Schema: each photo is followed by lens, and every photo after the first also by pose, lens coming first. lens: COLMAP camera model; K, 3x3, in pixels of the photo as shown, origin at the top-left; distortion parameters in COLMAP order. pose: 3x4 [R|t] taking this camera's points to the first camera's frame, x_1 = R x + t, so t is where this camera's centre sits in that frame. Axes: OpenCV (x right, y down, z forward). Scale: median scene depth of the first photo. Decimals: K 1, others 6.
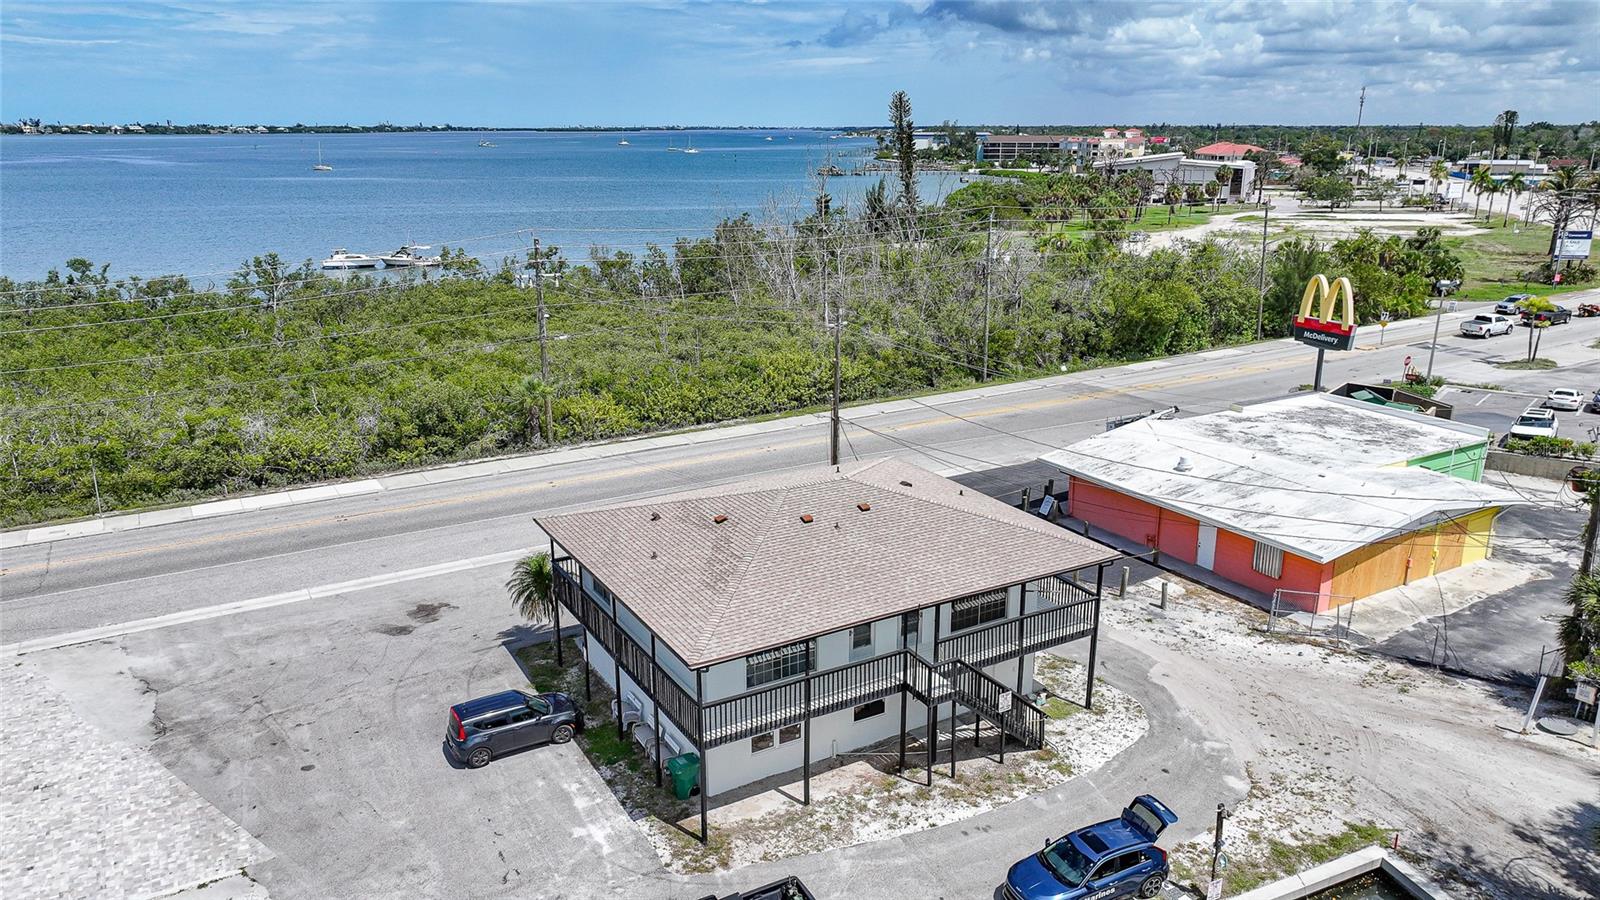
lens RADIAL K [[1122.6, 0, 808.2], [0, 1122.6, 444.0], [0, 0, 1]] dist [0.001410, 0.016482]
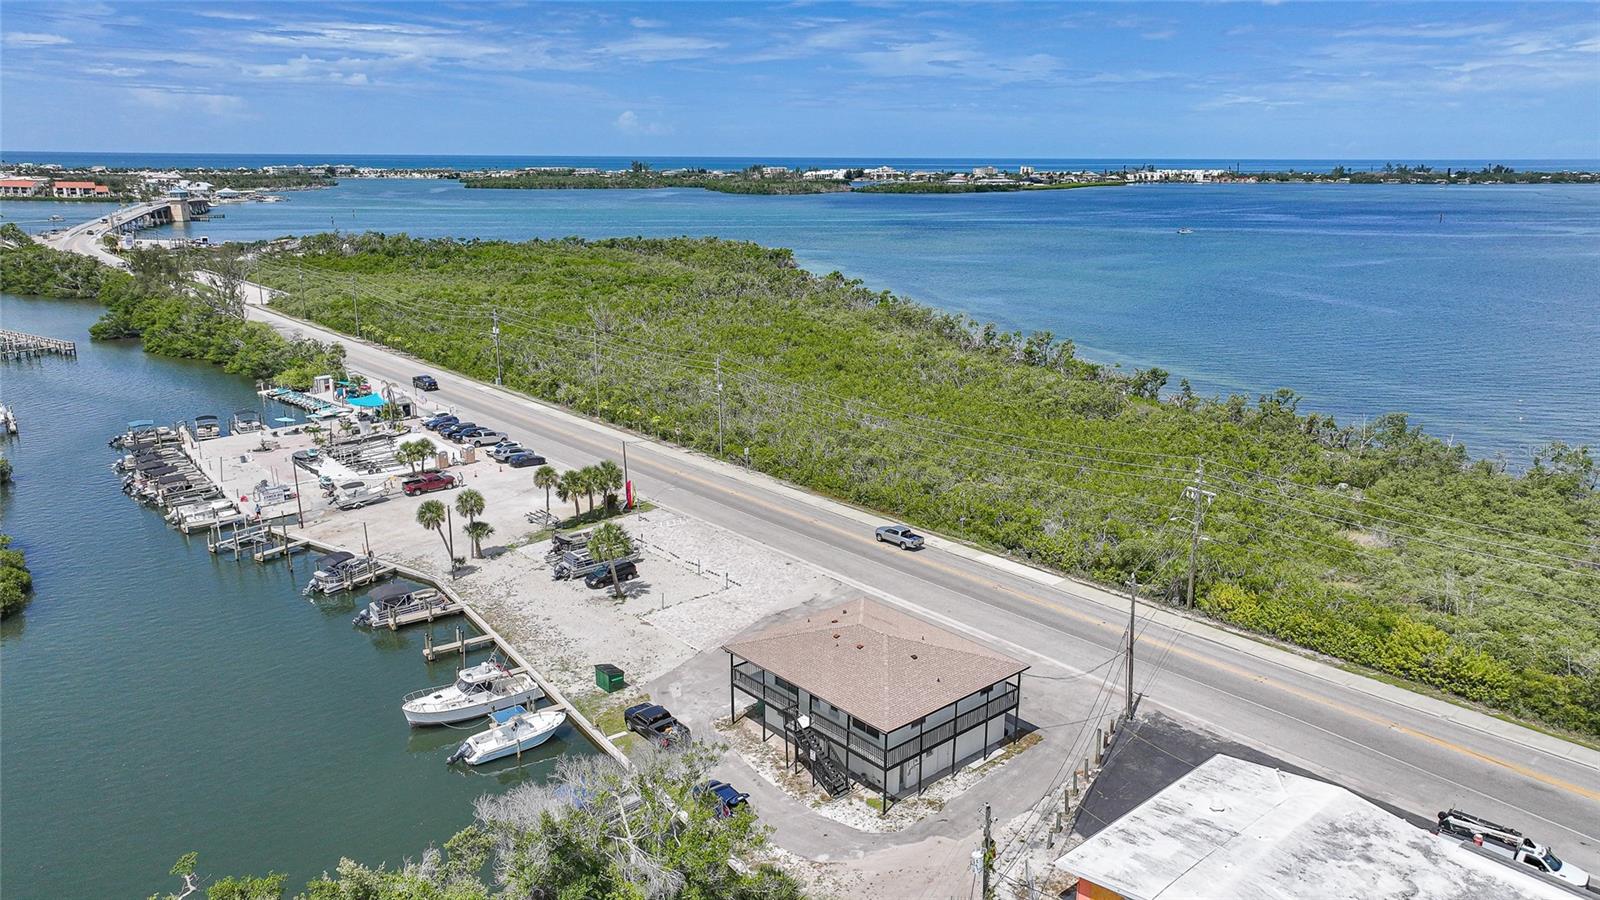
lens RADIAL K [[1122.6, 0, 806.9], [0, 1122.6, 453.6], [0, 0, 1]] dist [0.001410, 0.016482]
pose [[0.184497, 0.250361, -0.950410, 1.042983], [-0.269595, 0.942811, 0.196025, -0.357322], [0.945134, 0.220060, 0.241443, 0.211034]]
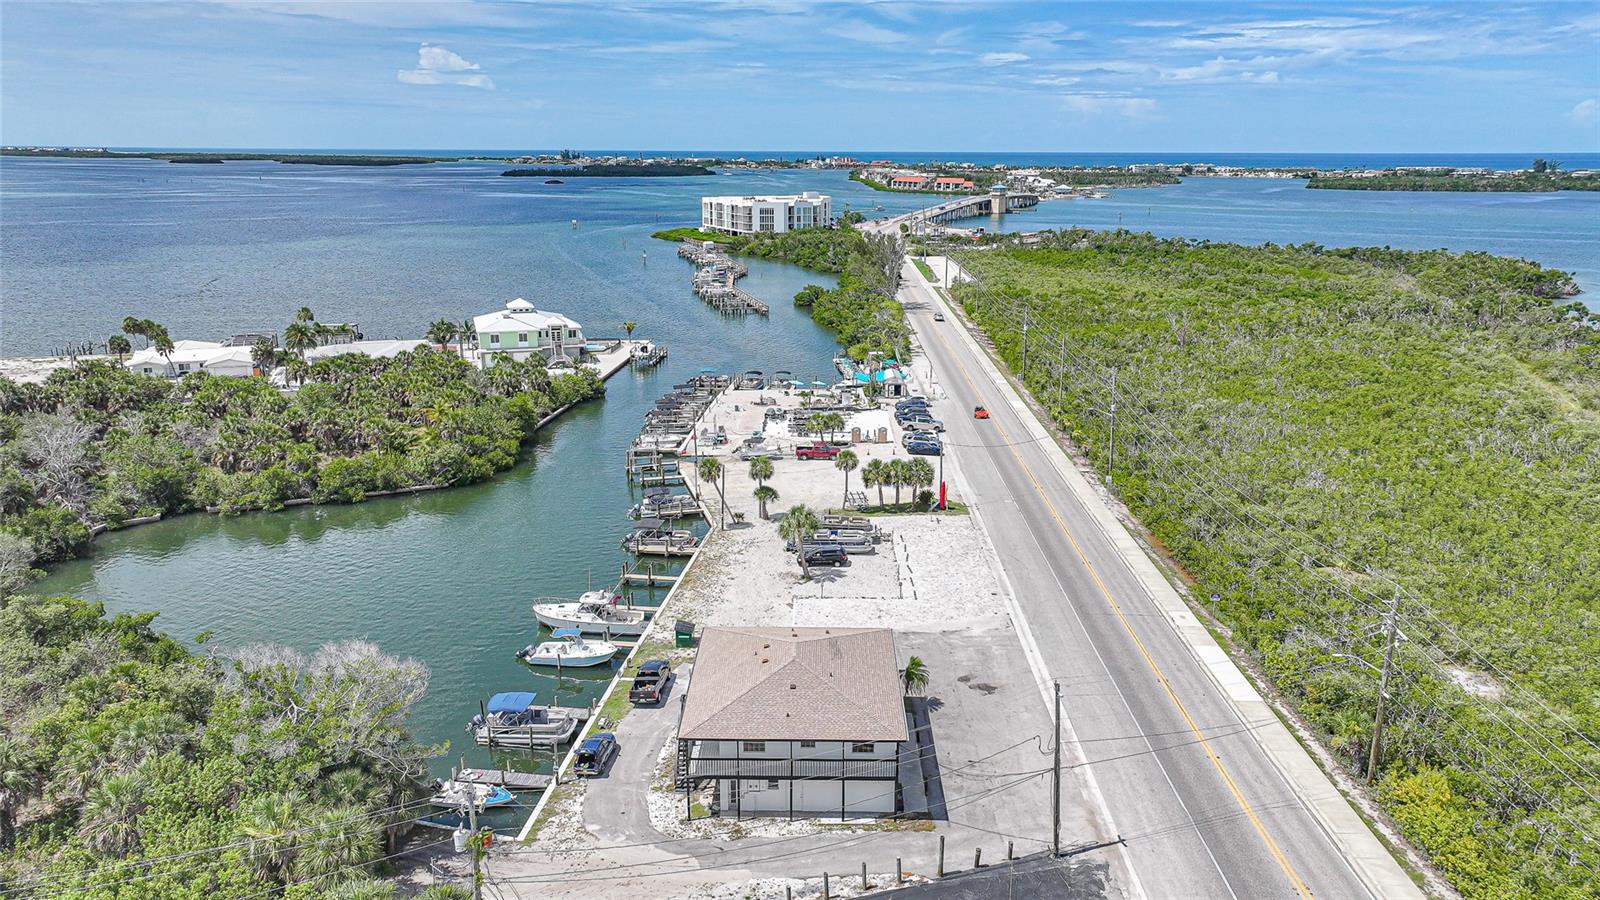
lens RADIAL K [[1122.6, 0, 804.1], [0, 1122.6, 446.1], [0, 0, 1]] dist [0.001410, 0.016482]
pose [[-0.525477, 0.212512, -0.823840, 0.879180], [-0.234513, 0.894616, 0.380350, -0.590041], [0.817849, 0.393066, -0.420264, 0.992278]]
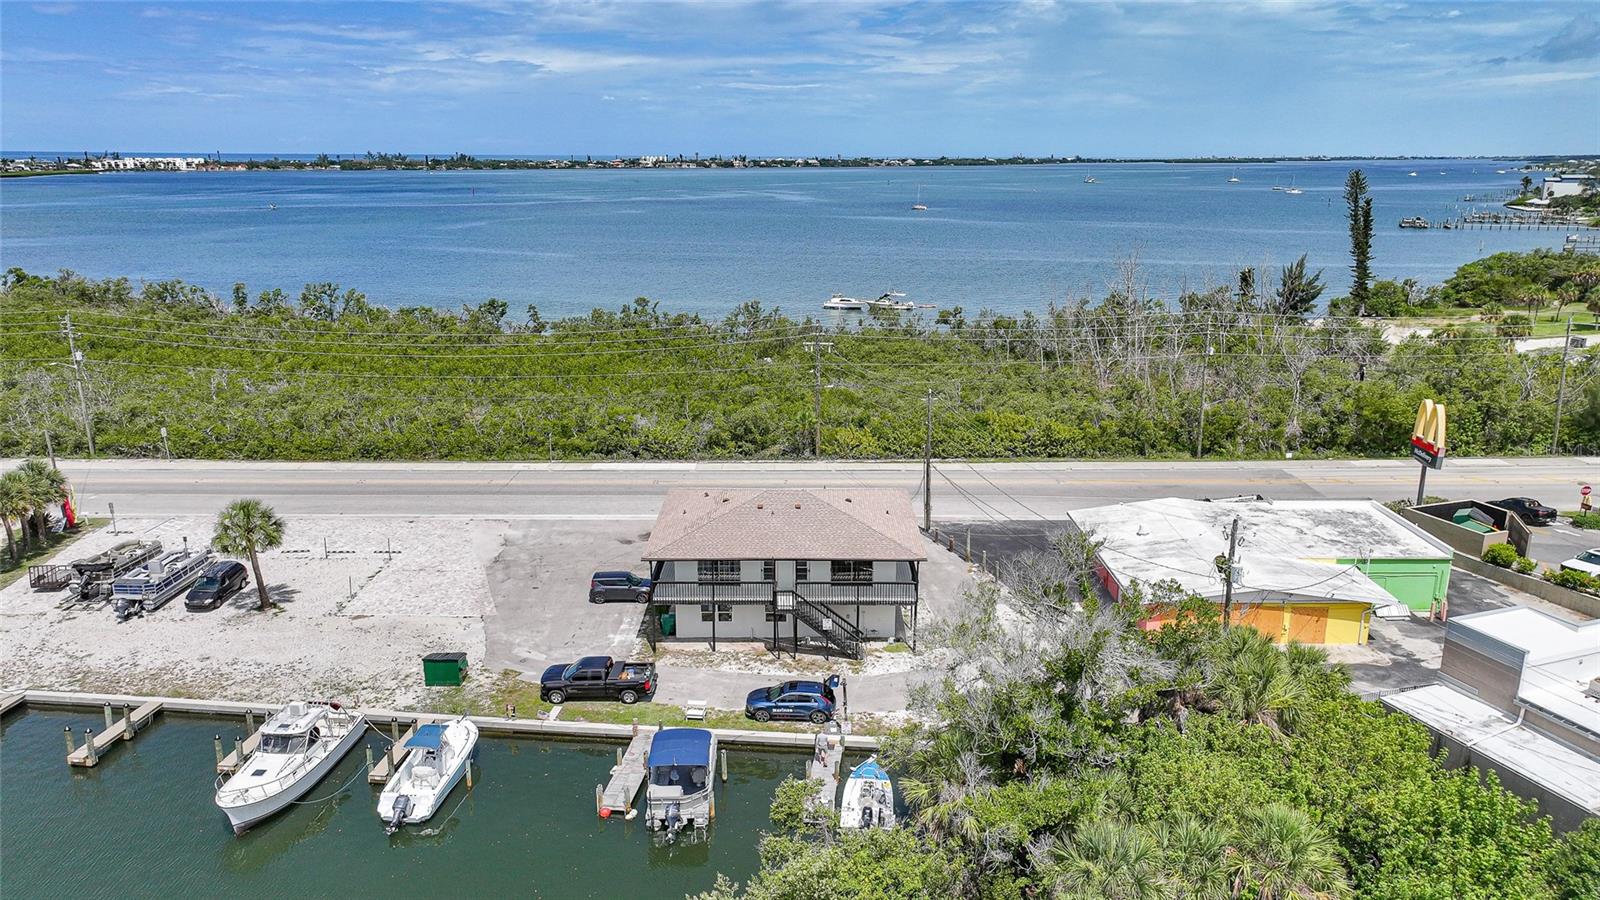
lens RADIAL K [[1122.6, 0, 808.8], [0, 1122.6, 450.9], [0, 0, 1]] dist [0.001410, 0.016482]
pose [[0.860609, 0.129955, -0.492406, 0.533233], [-0.138889, 0.990134, 0.018569, -0.037959], [0.489961, 0.052409, 0.870167, -0.308648]]
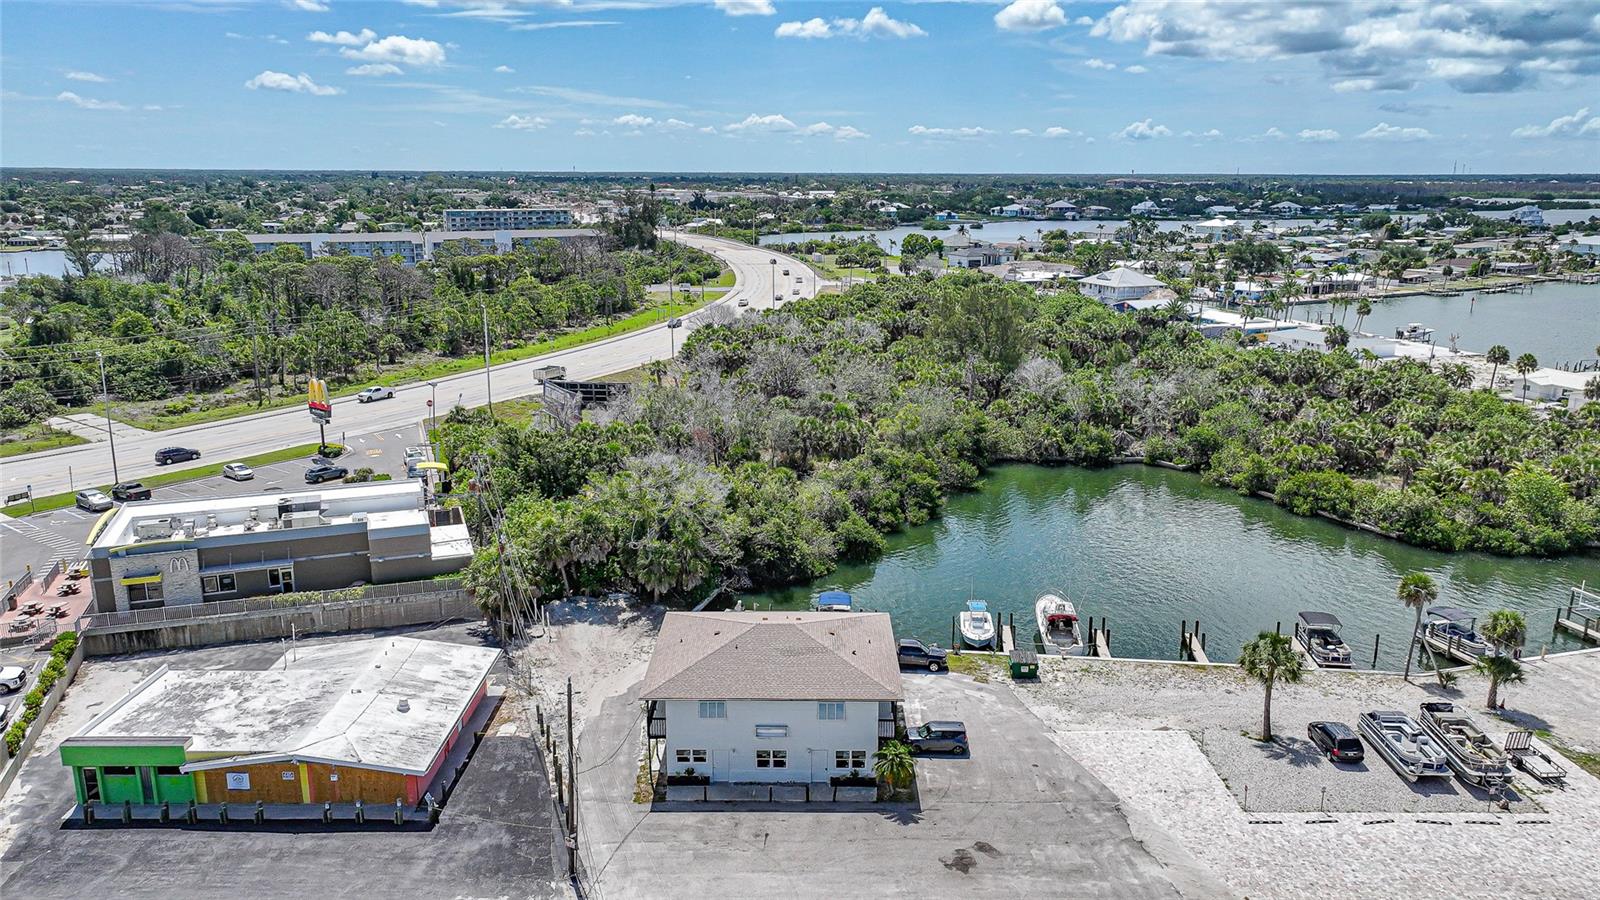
lens RADIAL K [[1122.6, 0, 809.3], [0, 1122.6, 447.6], [0, 0, 1]] dist [0.001410, 0.016482]
pose [[-0.859897, -0.128474, 0.494036, -0.556109], [0.132990, 0.878006, 0.459803, -0.645486], [-0.492839, 0.461085, -0.737909, 1.322989]]
